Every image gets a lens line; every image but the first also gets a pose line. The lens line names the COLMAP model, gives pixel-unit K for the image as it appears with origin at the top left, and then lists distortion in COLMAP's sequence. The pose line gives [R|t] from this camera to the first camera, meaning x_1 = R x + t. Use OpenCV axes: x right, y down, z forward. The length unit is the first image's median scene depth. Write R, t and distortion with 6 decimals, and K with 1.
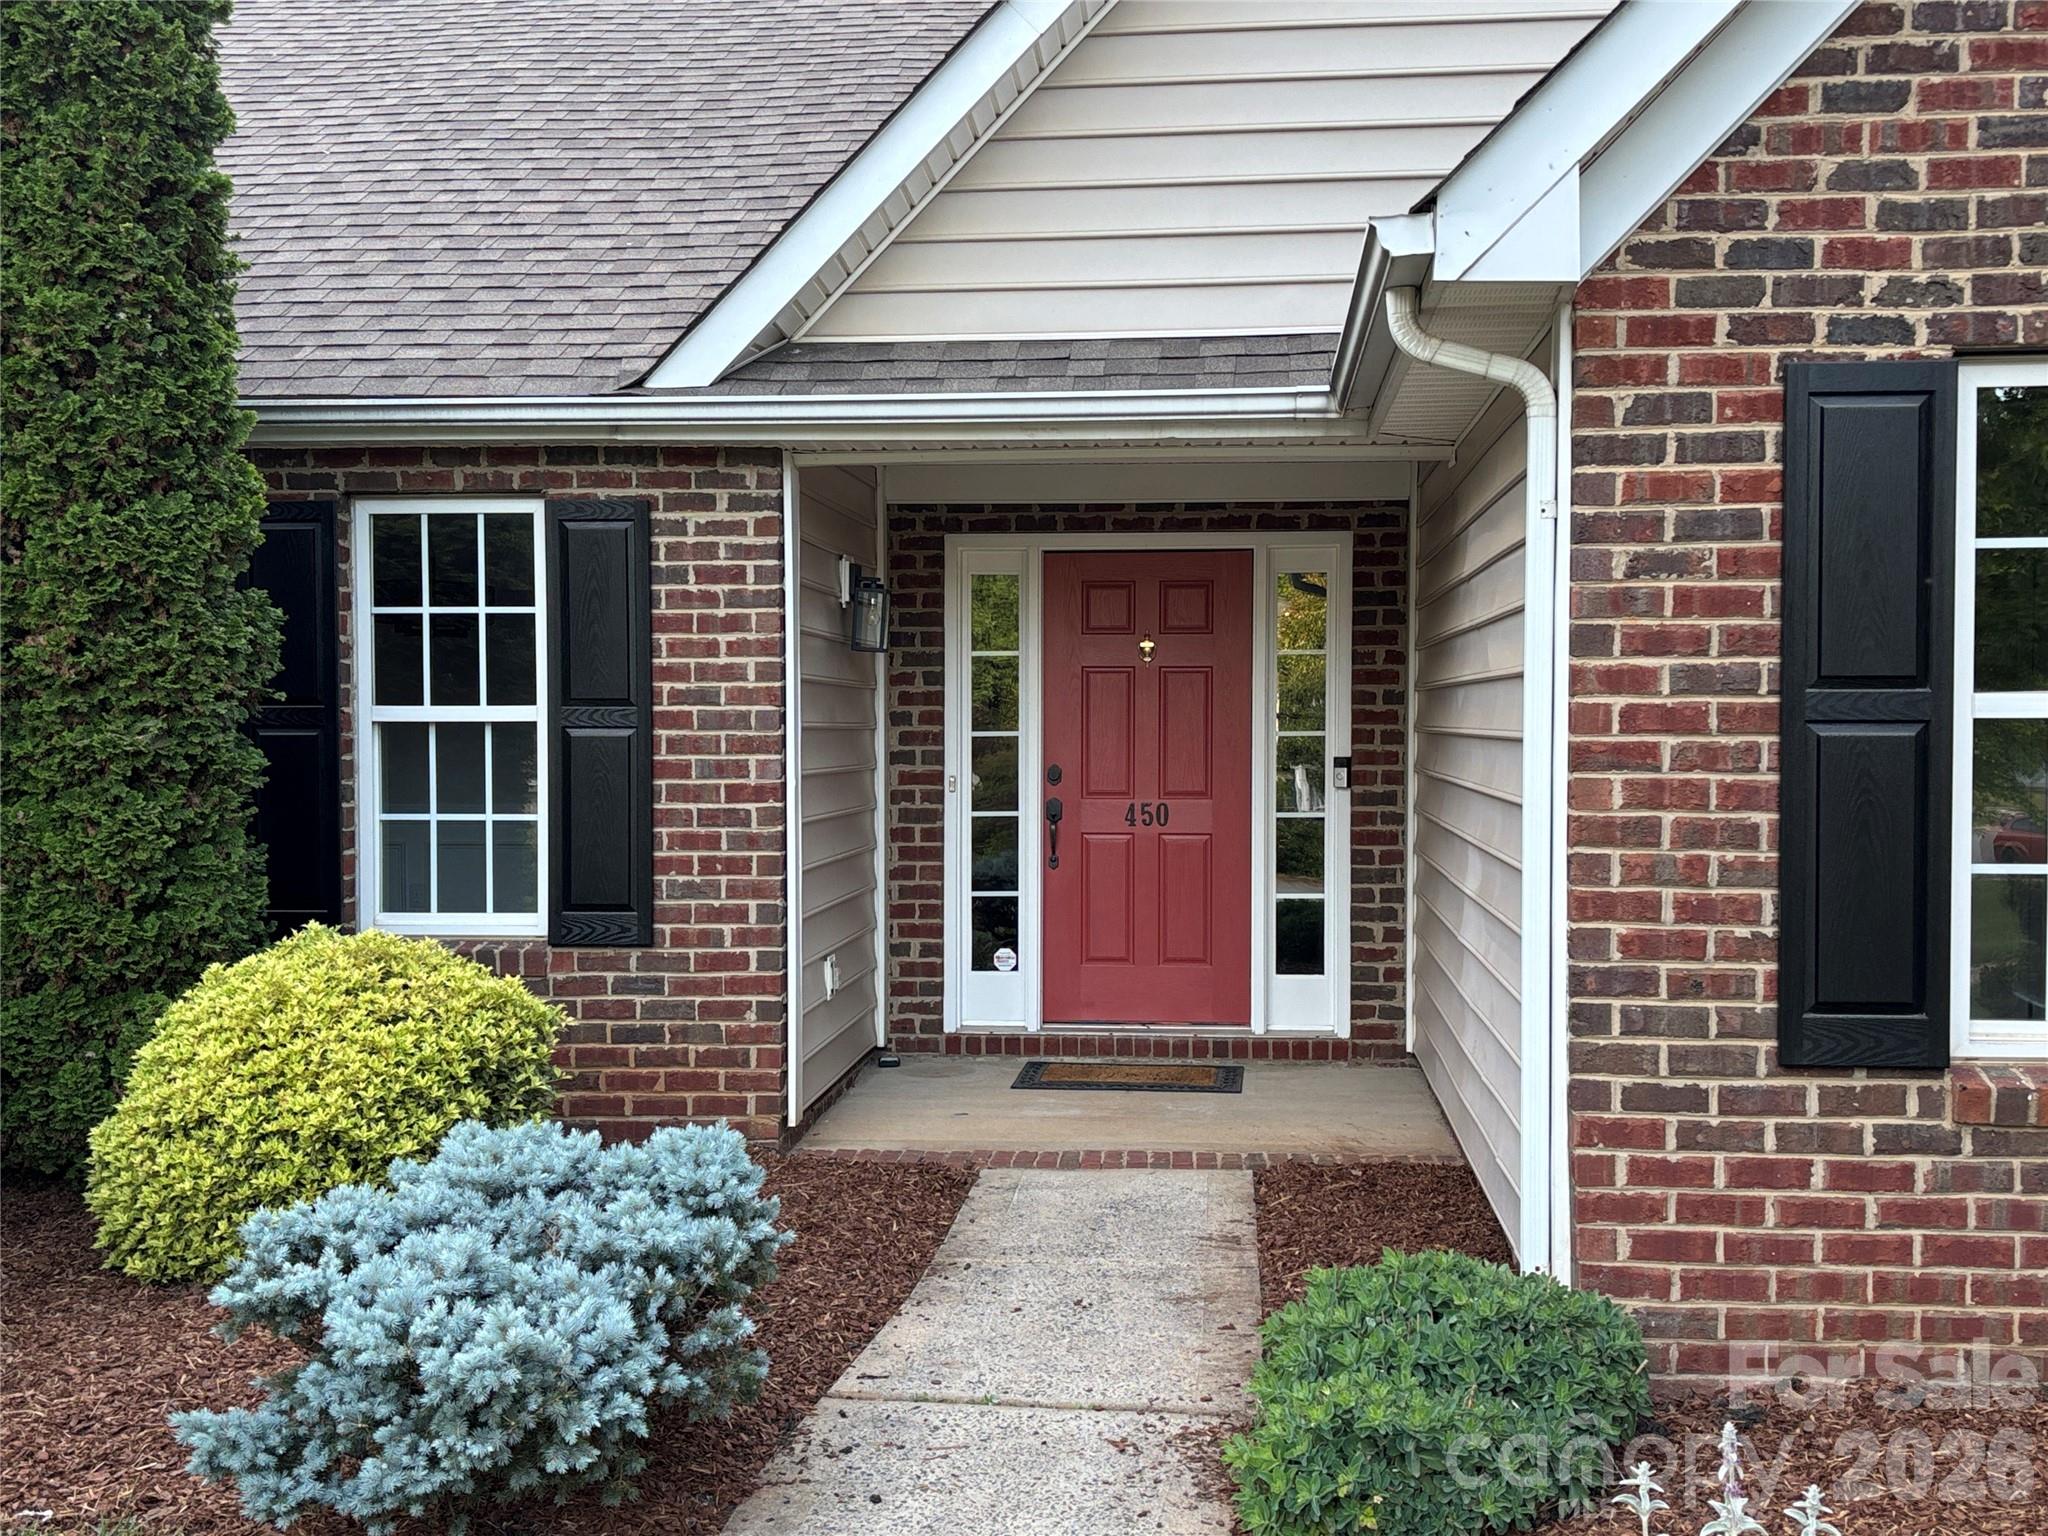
lens RADIAL K [[2215.7, 0, 1038.1], [0, 2215.7, 770.3], [0, 0, 1]] dist [0.021690, 0.000000]
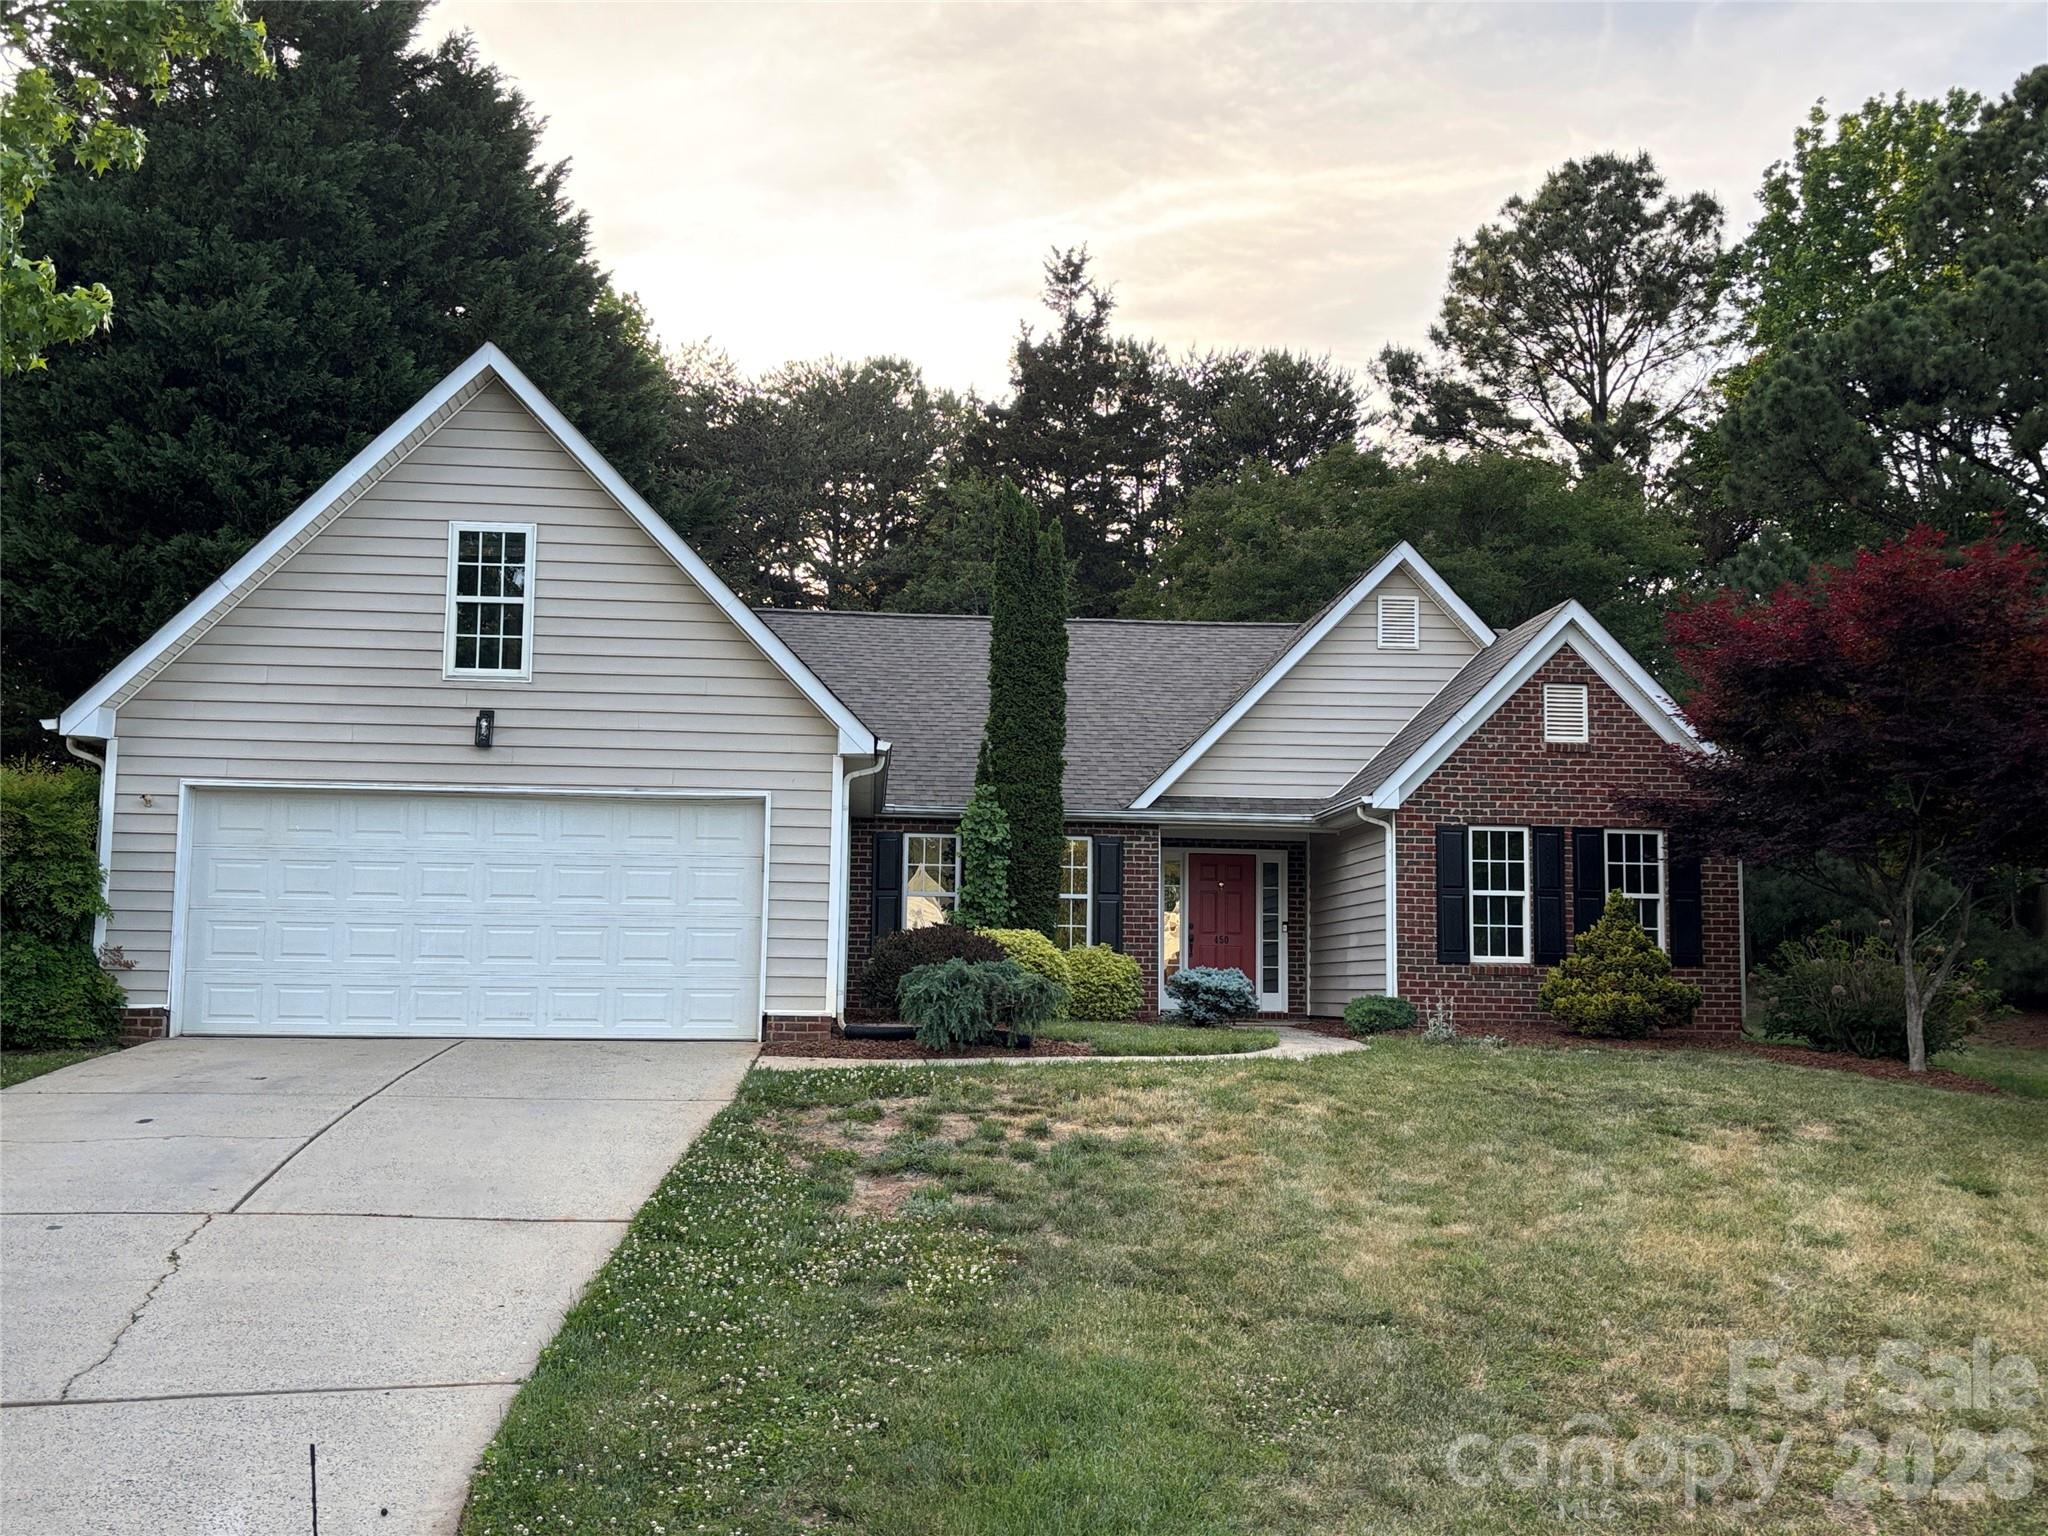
lens RADIAL K [[2007.1, 0, 1011.7], [0, 2007.1, 773.8], [0, 0, 1]] dist [0.136365, 0.000000]
pose [[0.986373, 0.032638, 0.161256, -1.375875], [-0.011068, 0.991069, -0.132890, 0.328399], [-0.164154, 0.129294, 0.977925, -3.388259]]
